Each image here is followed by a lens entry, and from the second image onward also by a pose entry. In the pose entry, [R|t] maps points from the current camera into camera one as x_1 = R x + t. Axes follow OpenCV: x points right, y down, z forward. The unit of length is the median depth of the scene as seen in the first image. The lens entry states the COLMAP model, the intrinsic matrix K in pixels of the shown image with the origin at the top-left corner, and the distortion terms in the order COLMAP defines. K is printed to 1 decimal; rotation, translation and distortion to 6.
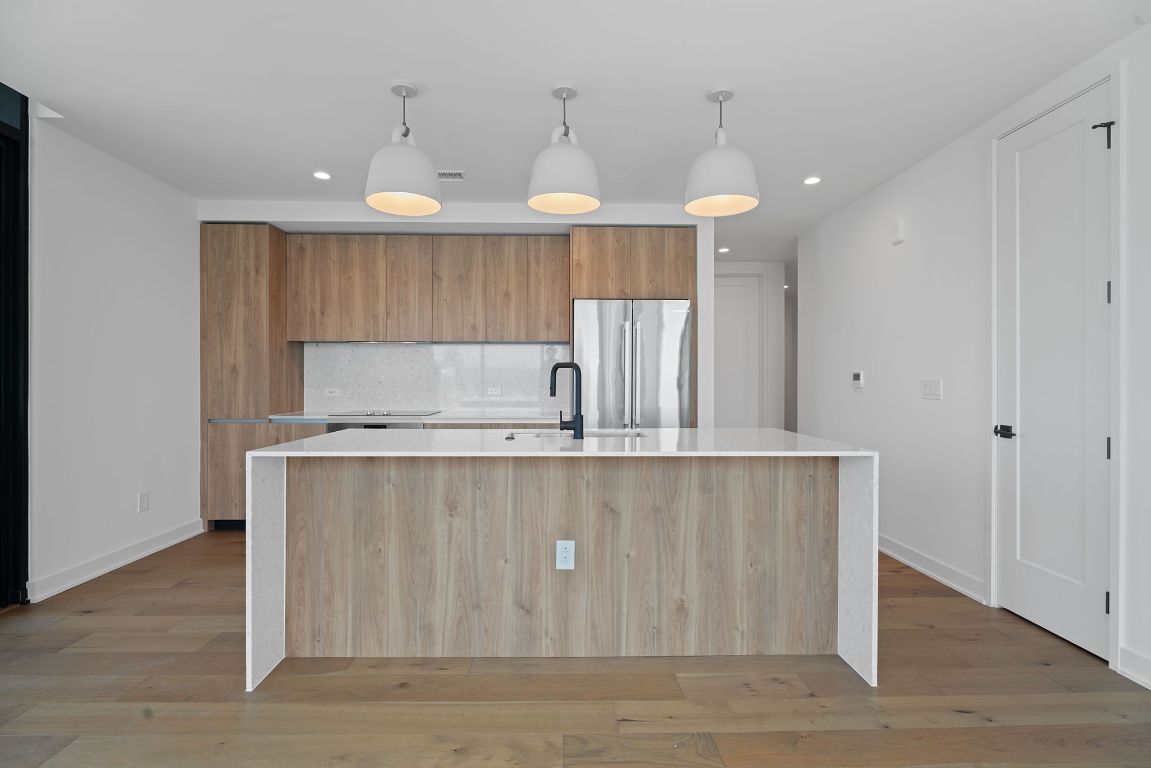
lens RADIAL K [[516.2, 0, 561.1], [0, 516.2, 382.8], [0, 0, 1]] dist [-0.003836, -0.000267]
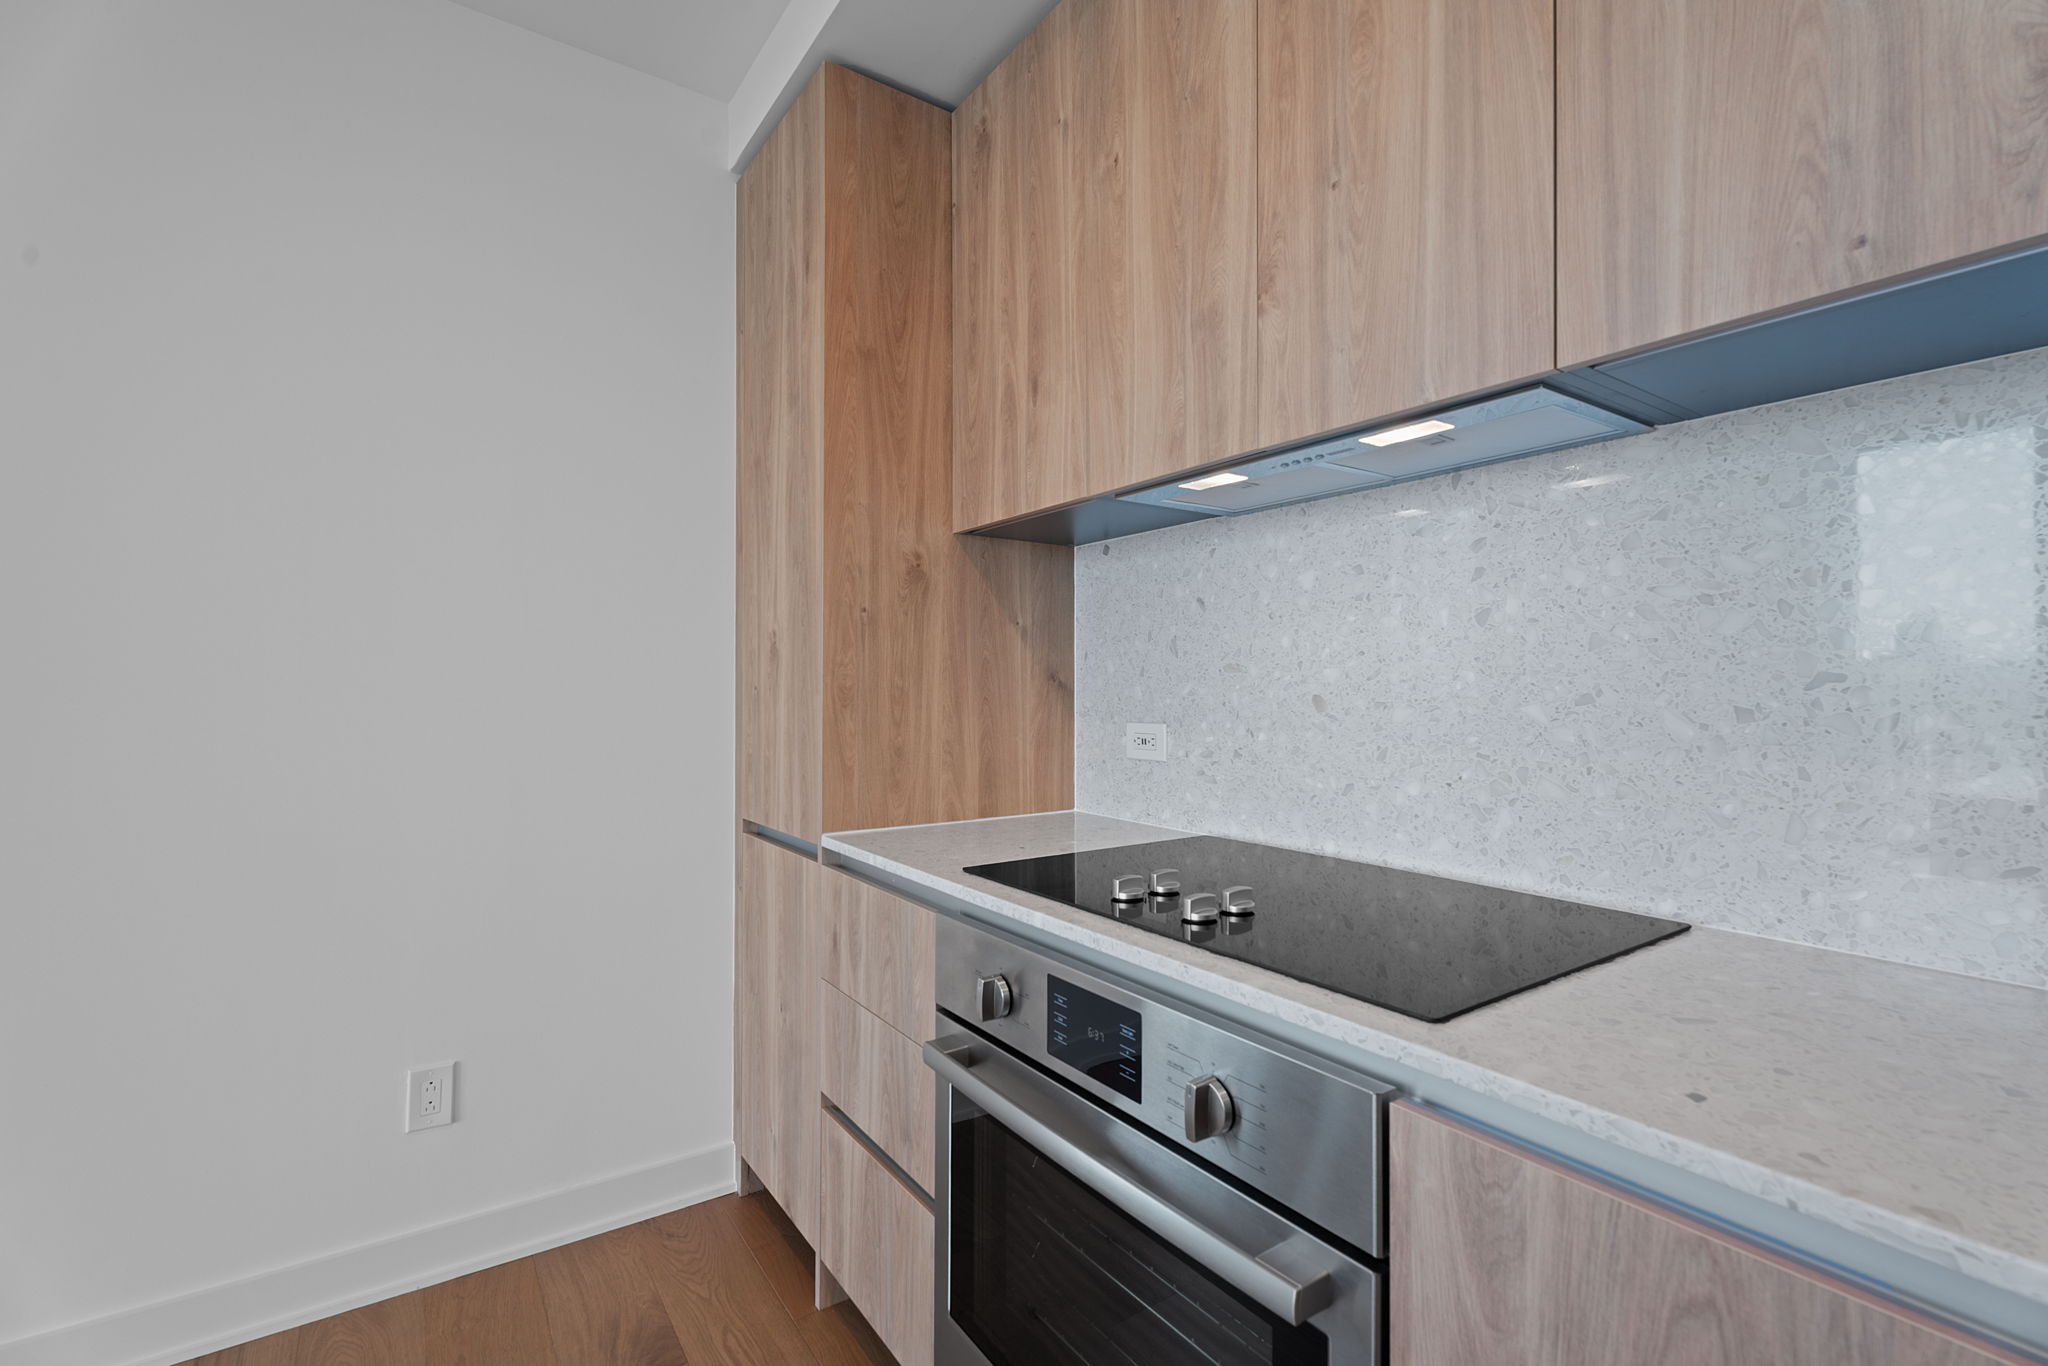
lens RADIAL K [[910.8, 0, 1026.9], [0, 910.8, 685.9], [0, 0, 1]] dist [-0.001860, -0.000581]
pose [[0.556327, -0.001384, -0.830962, -0.286017], [-0.005534, 0.999970, -0.005370, -0.009404], [0.830945, 0.007586, 0.556303, 1.579152]]
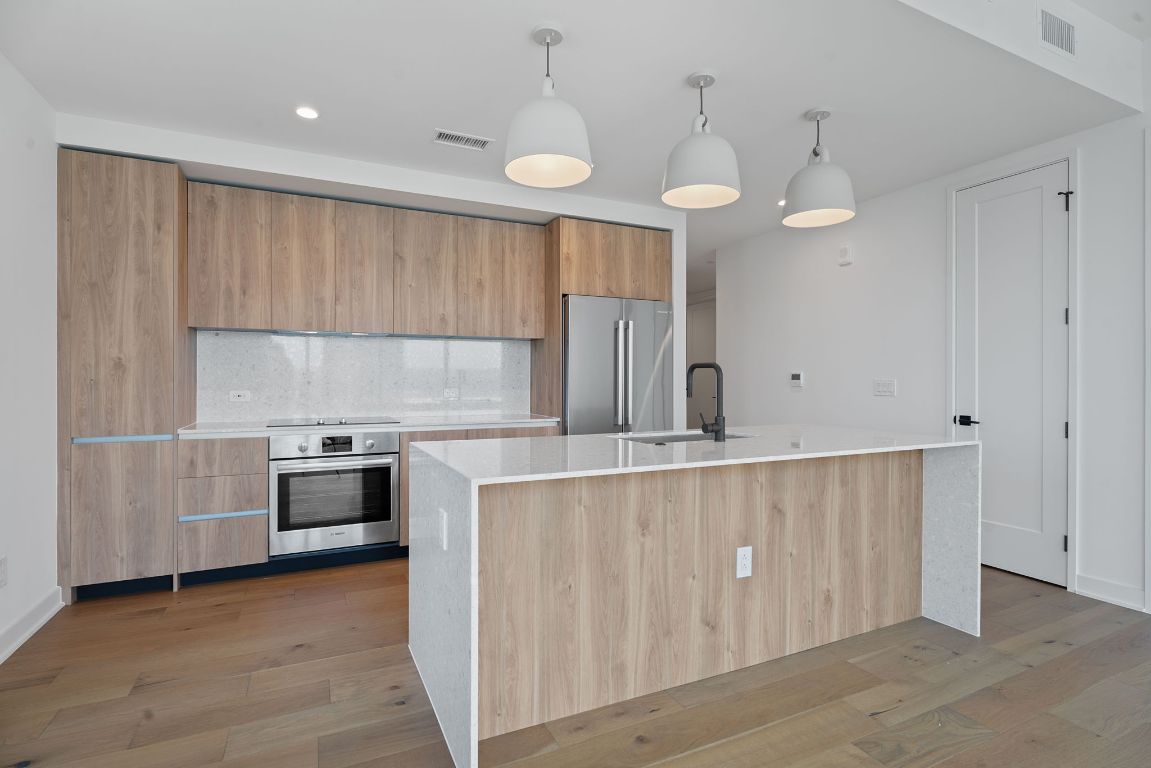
lens RADIAL K [[525.9, 0, 553.7], [0, 525.9, 380.8], [0, 0, 1]] dist [-0.002378, -0.000564]
pose [[0.922762, -0.001452, 0.385367, -0.686670], [0.001912, 0.999998, -0.000811, -0.005393], [-0.385365, 0.001486, 0.922763, 0.225064]]
